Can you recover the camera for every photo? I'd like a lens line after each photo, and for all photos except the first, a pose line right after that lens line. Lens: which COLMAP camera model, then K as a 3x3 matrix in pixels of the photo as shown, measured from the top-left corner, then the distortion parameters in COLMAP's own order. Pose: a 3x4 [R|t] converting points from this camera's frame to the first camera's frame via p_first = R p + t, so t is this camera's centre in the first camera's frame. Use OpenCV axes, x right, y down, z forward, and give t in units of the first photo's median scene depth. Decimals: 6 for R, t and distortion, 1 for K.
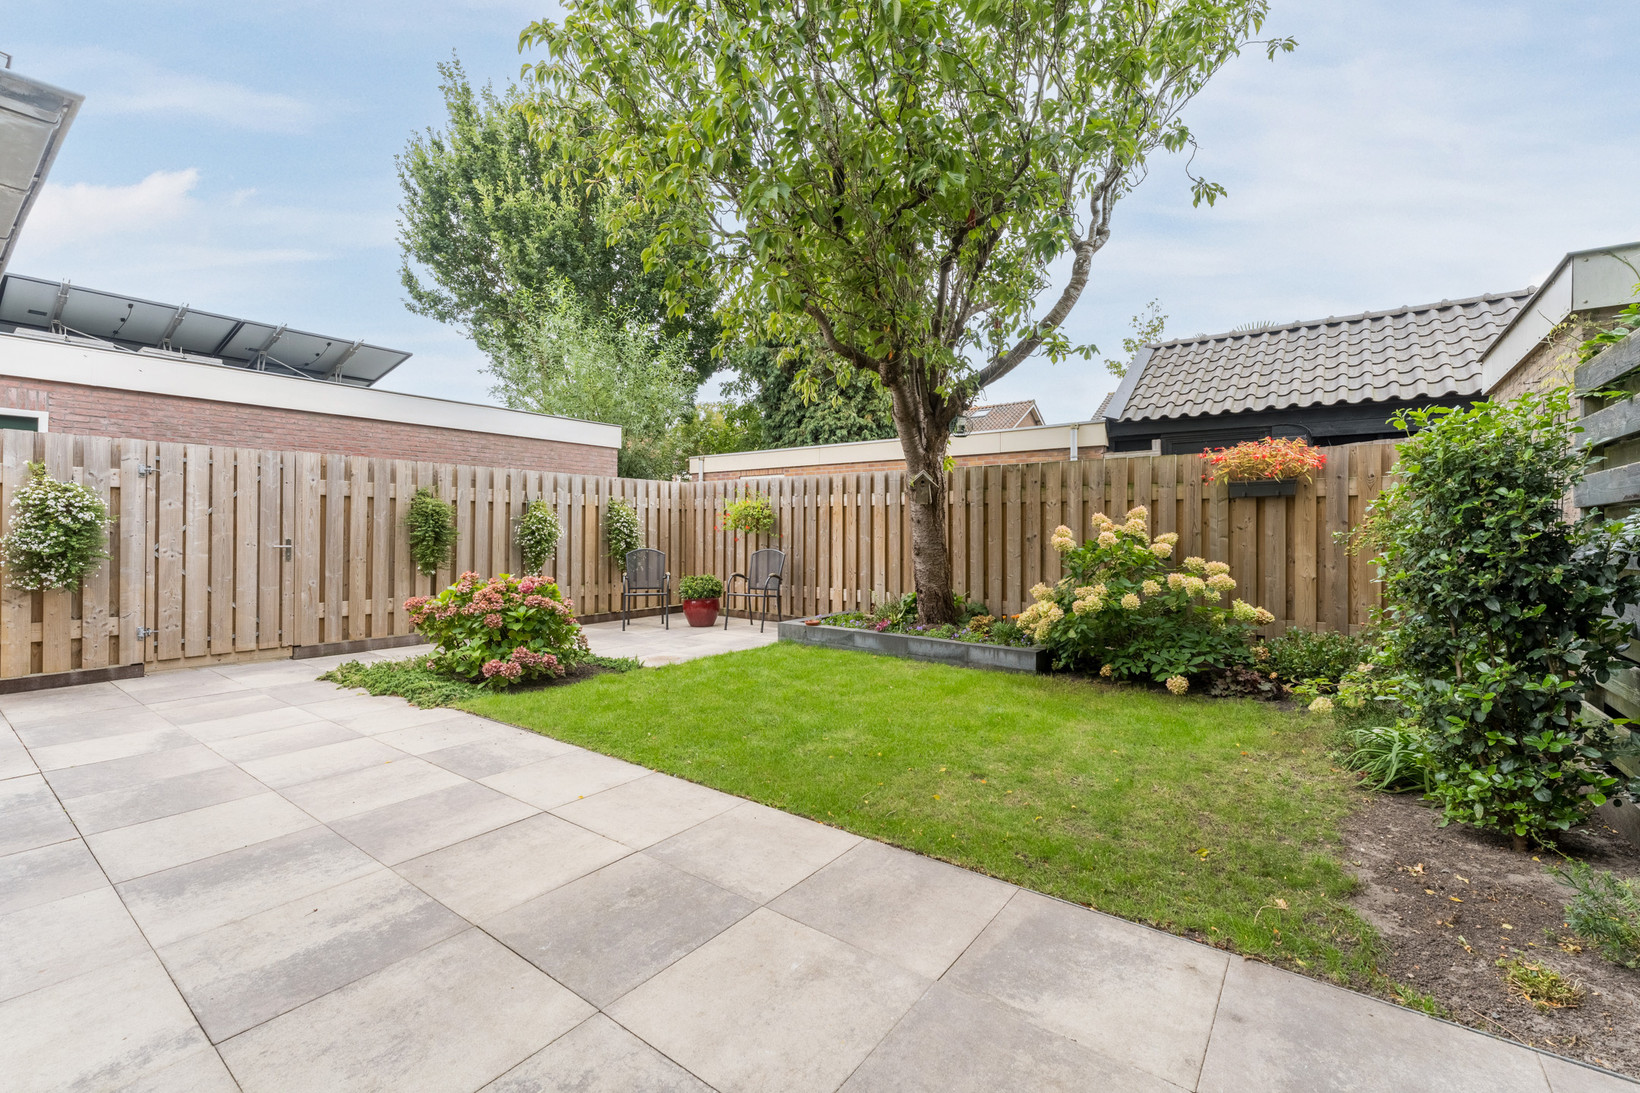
lens RADIAL K [[689.7, 0, 827.6], [0, 689.7, 533.2], [0, 0, 1]] dist [-0.001204, -0.000159]
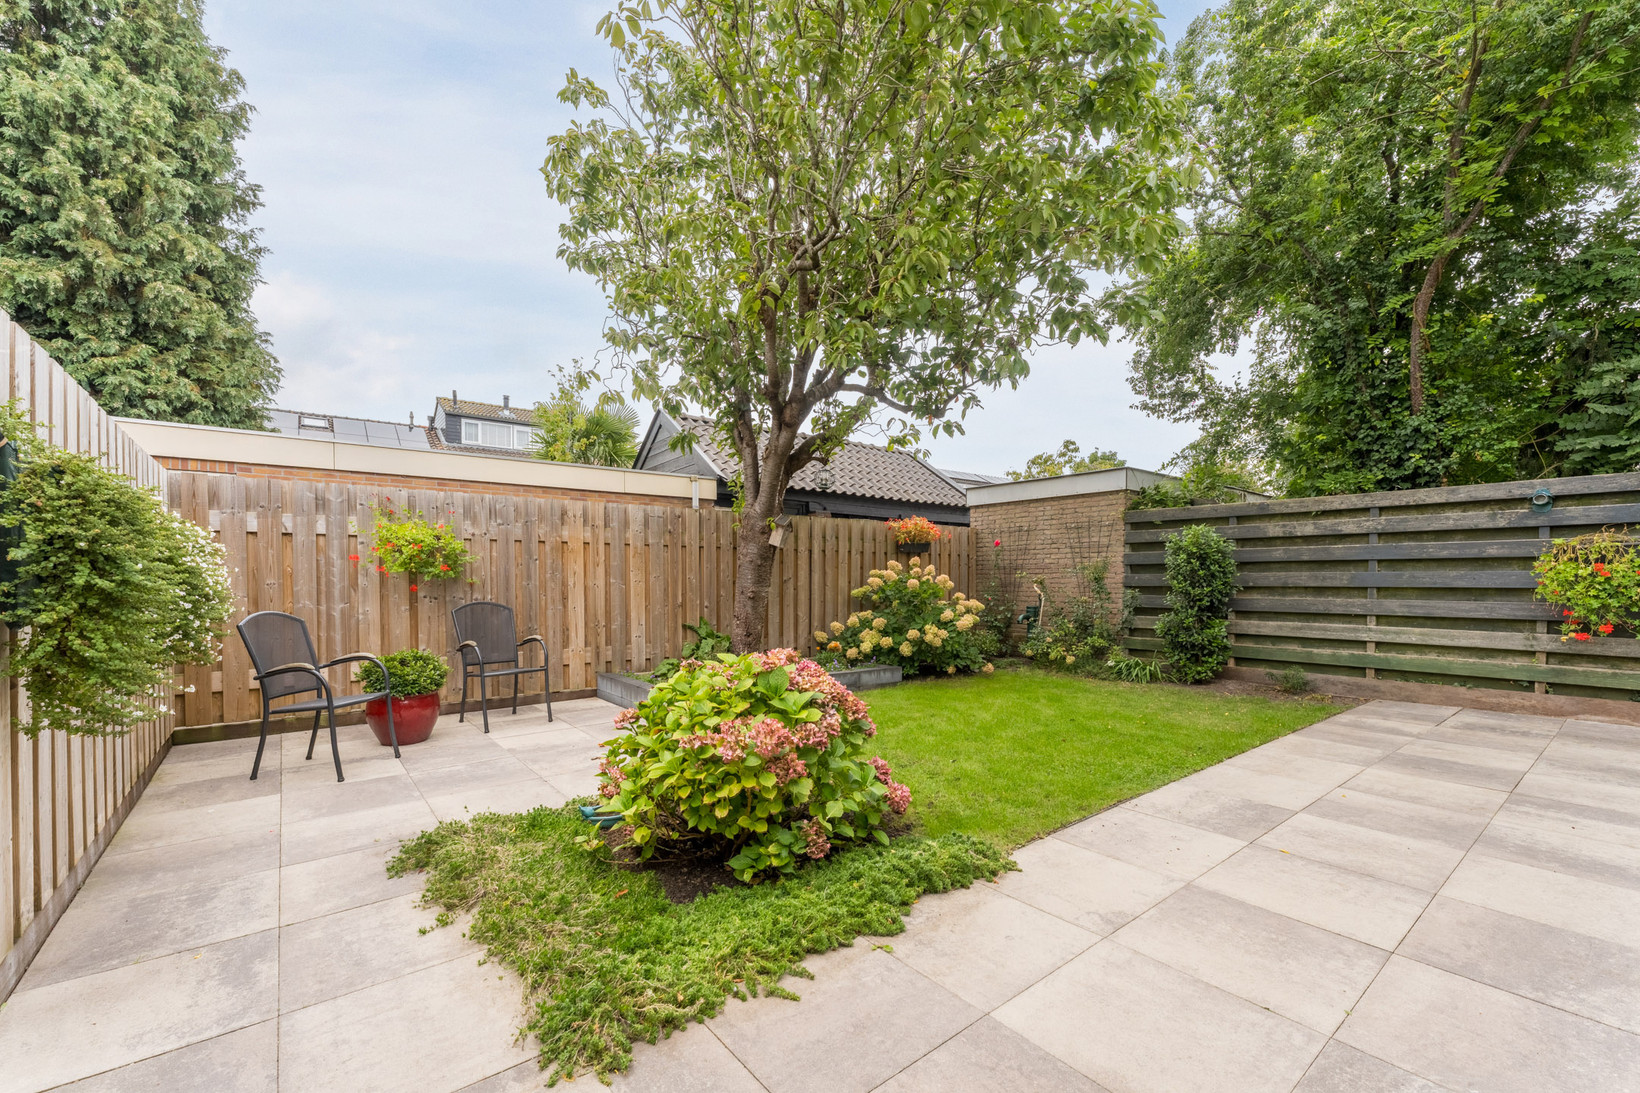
lens RADIAL K [[677.8, 0, 828.6], [0, 677.8, 583.8], [0, 0, 1]] dist [-0.000237, -0.001060]
pose [[0.259937, -0.009340, 0.965580, -1.586369], [0.008086, 0.999939, 0.007496, 0.011027], [-0.965592, 0.005860, 0.259997, 1.351140]]
